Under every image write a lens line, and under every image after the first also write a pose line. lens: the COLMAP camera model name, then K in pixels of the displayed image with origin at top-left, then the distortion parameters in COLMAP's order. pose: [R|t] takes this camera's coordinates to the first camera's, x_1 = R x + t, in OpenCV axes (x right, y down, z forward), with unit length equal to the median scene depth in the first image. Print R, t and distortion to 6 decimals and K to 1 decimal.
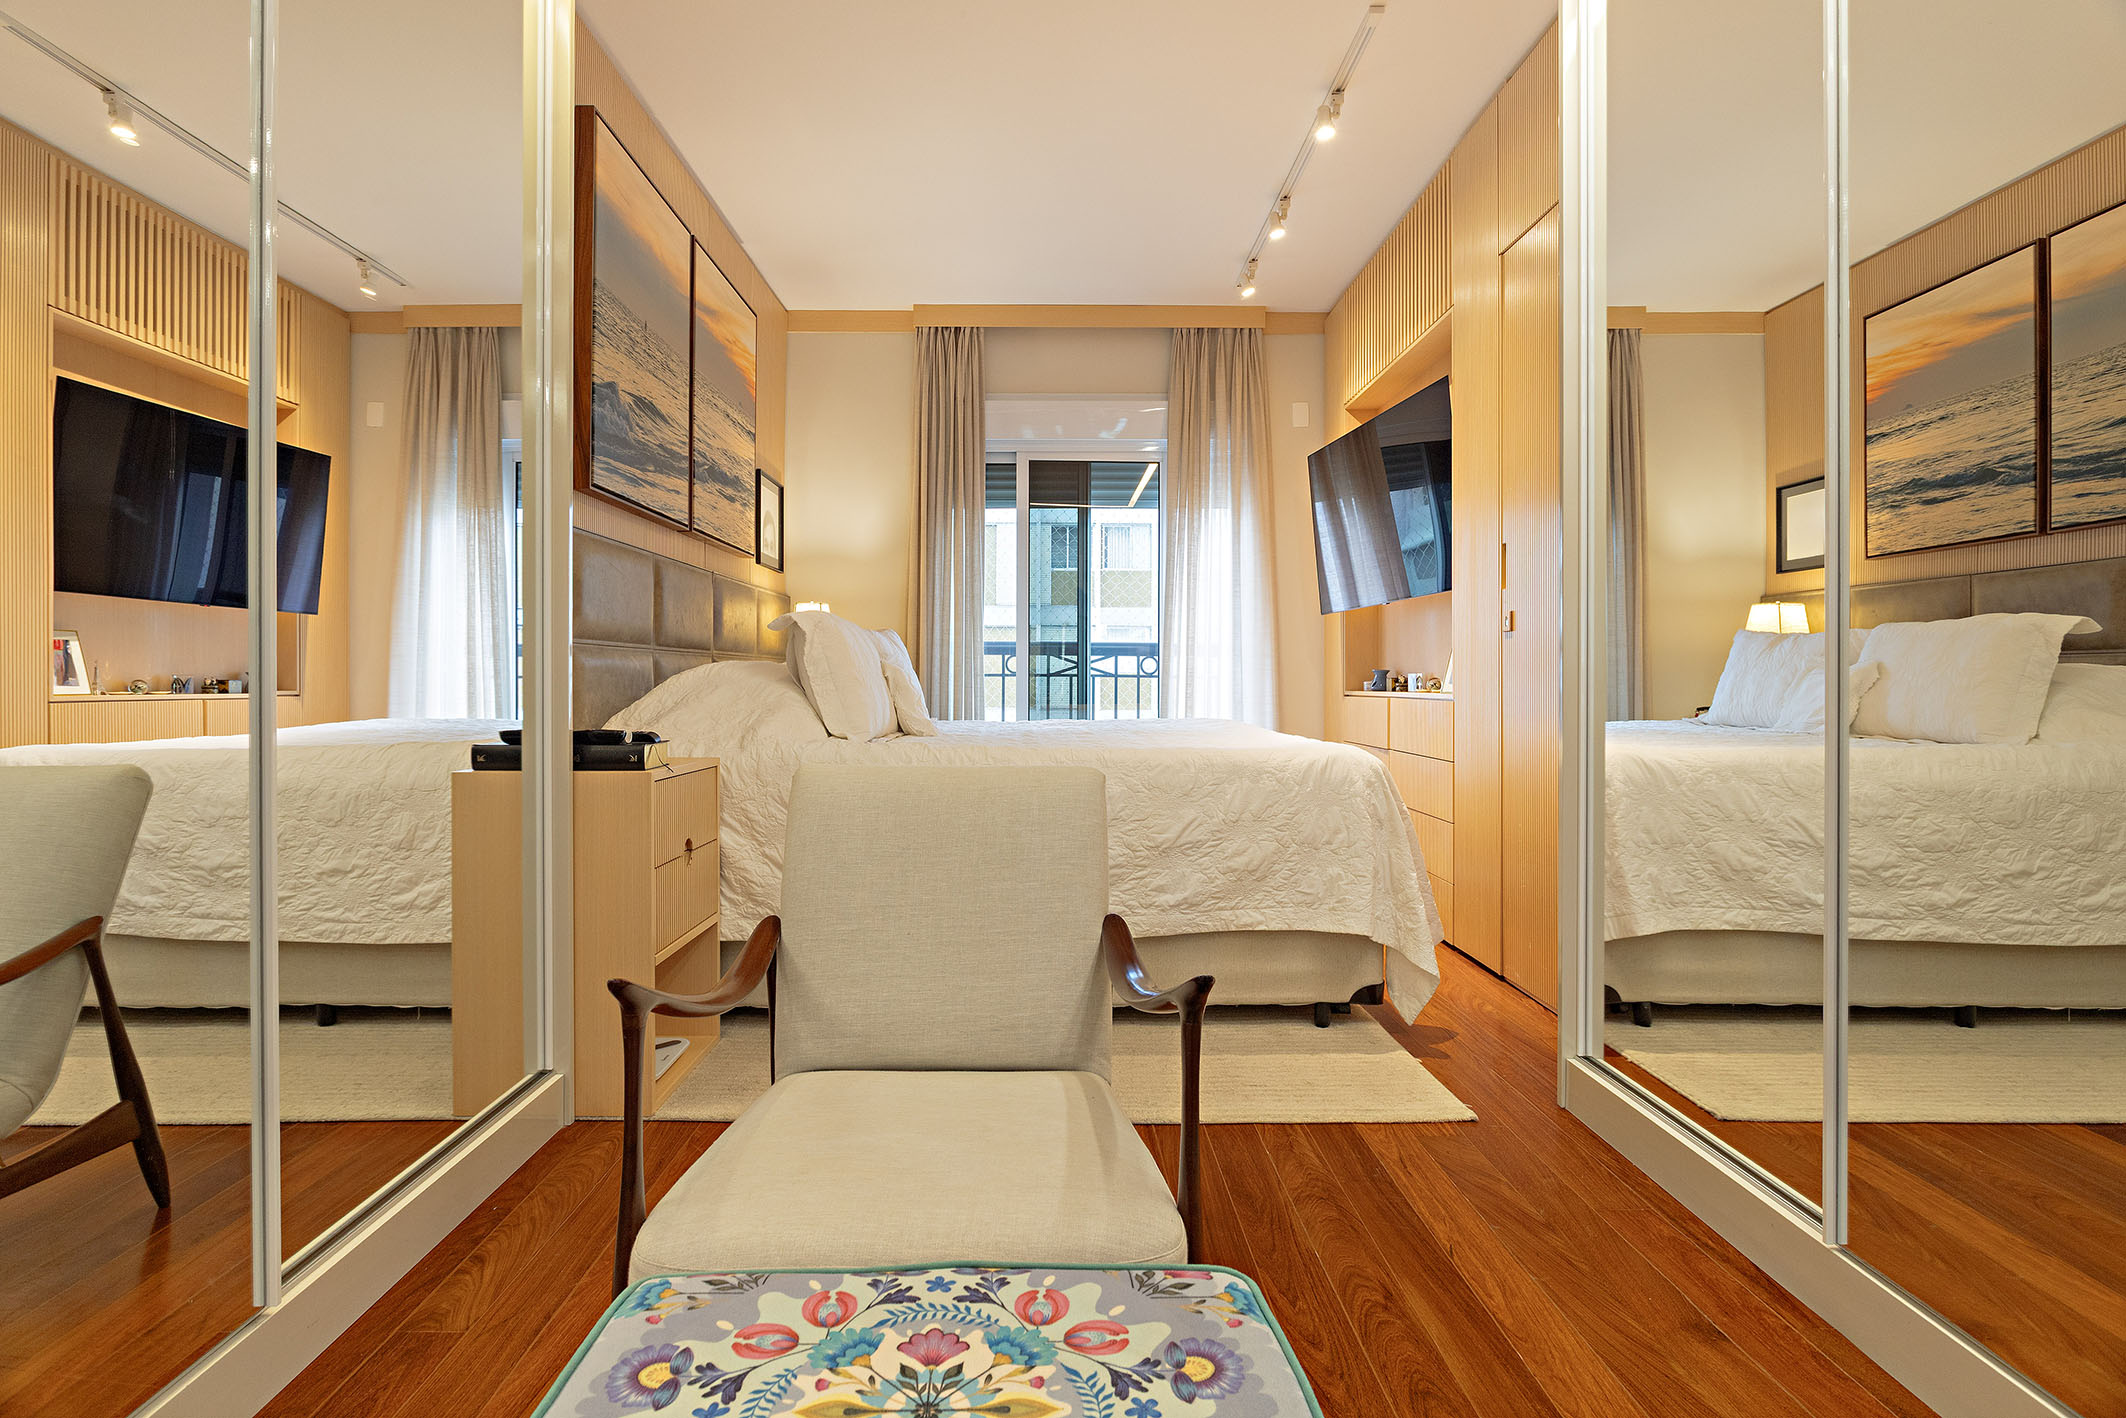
lens RADIAL K [[1135.3, 0, 1022.1], [0, 1135.3, 609.8], [0, 0, 1]] dist [-0.013075, 0.002569]
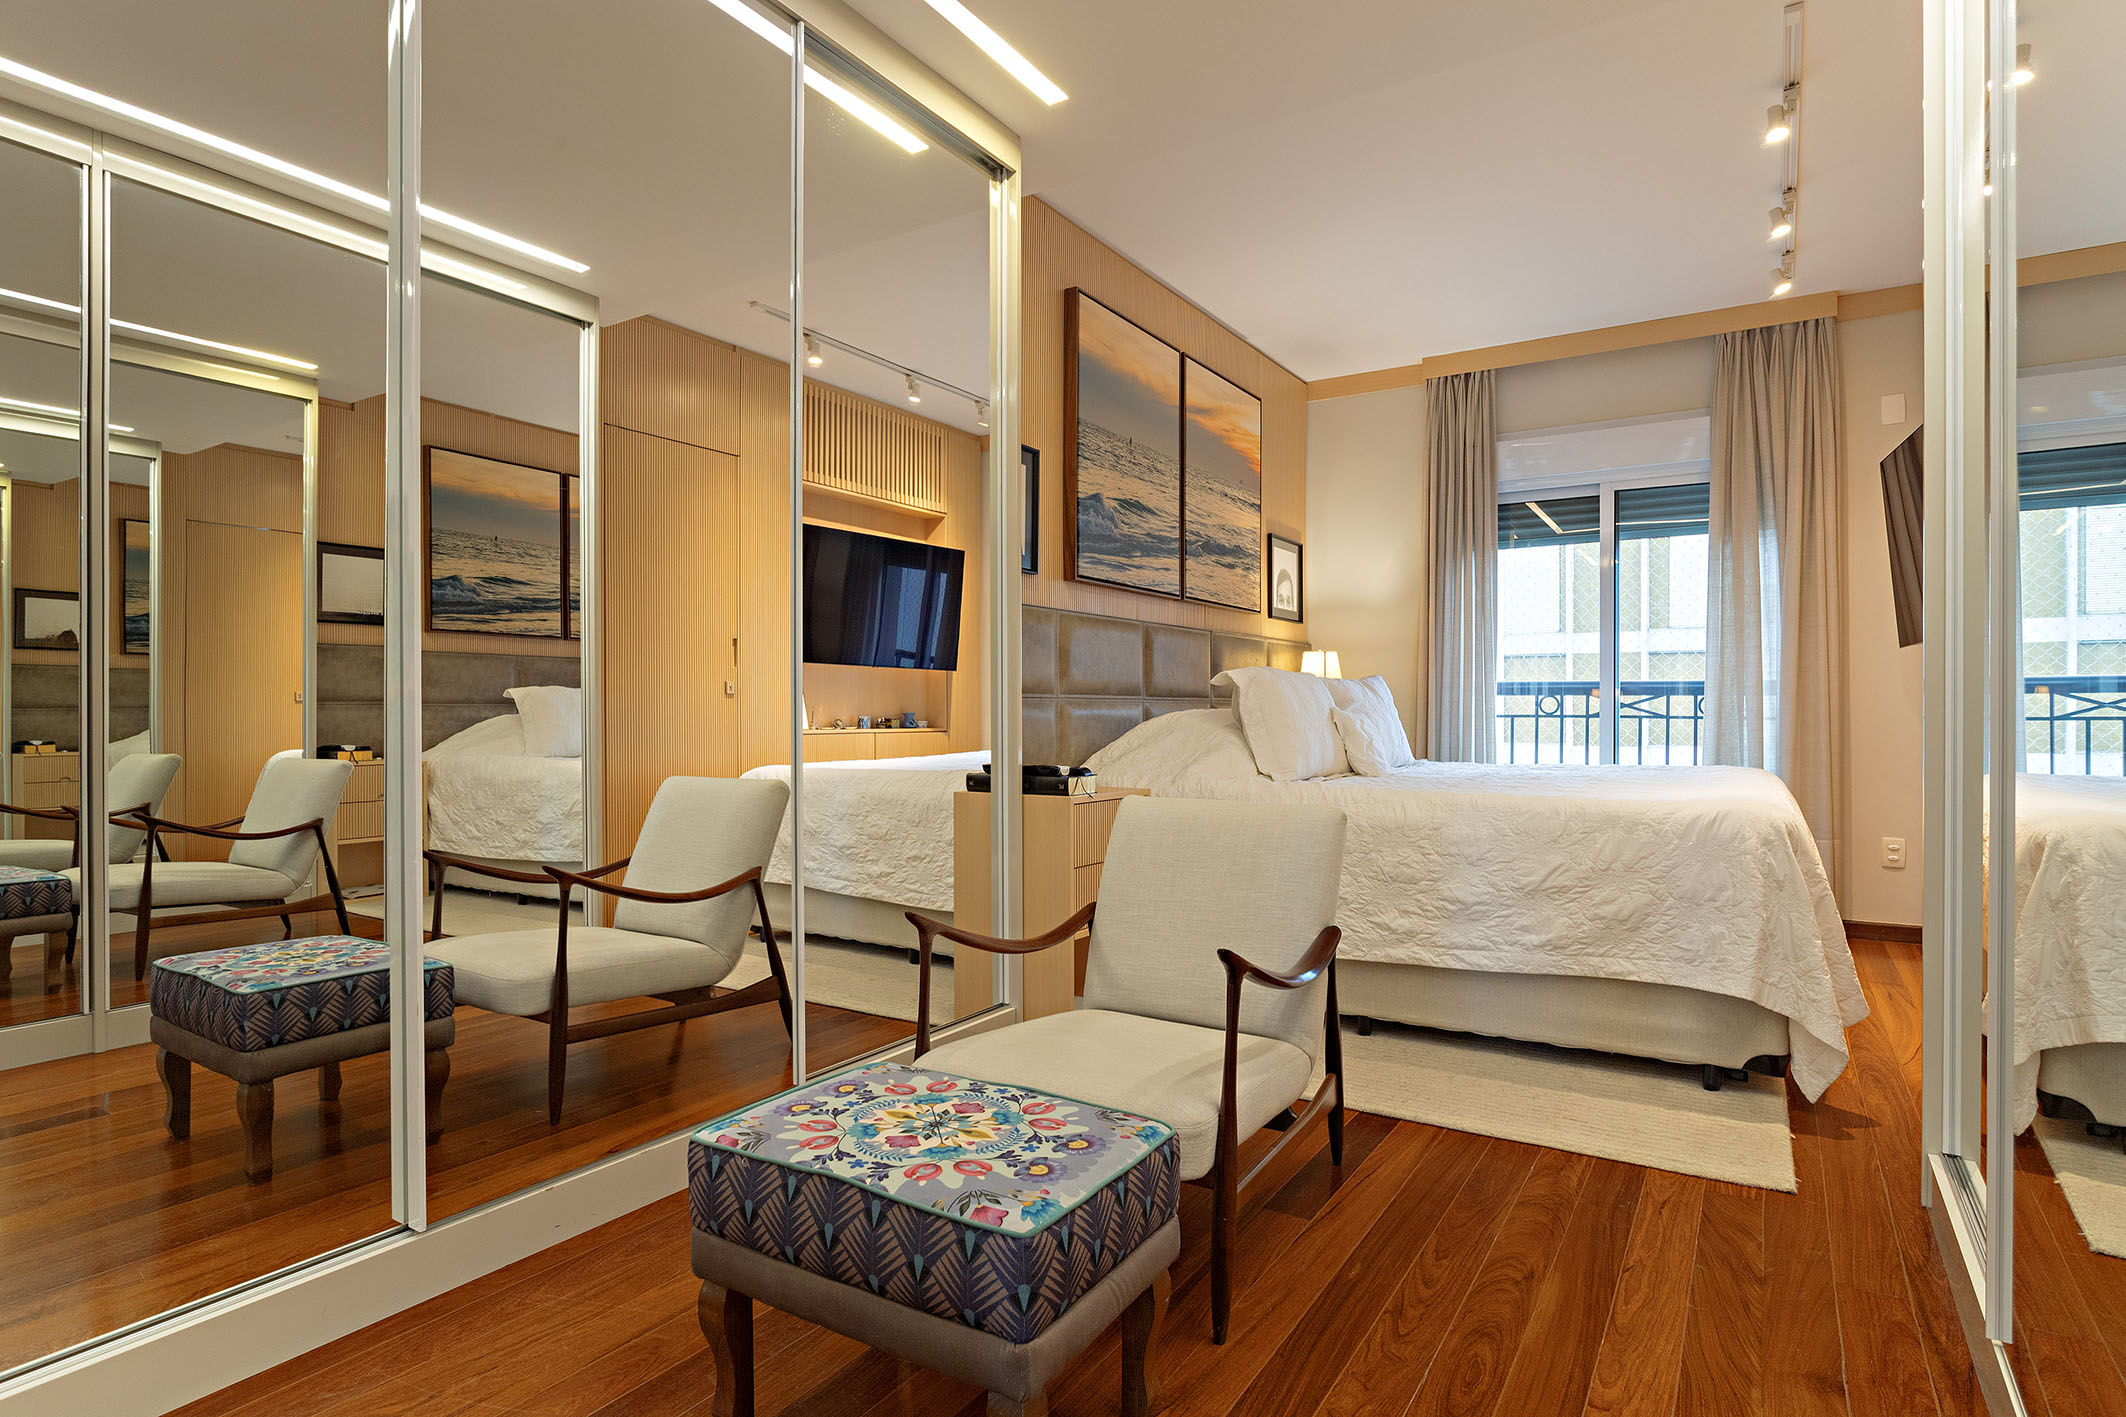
lens RADIAL K [[1135.3, 0, 978.9], [0, 1135.3, 577.5], [0, 0, 1]] dist [-0.013075, 0.002569]
pose [[0.817241, -0.066702, -0.572423, 0.213877], [0.035429, 0.997216, -0.065620, -0.019864], [0.575206, 0.033347, 0.817328, -0.110158]]
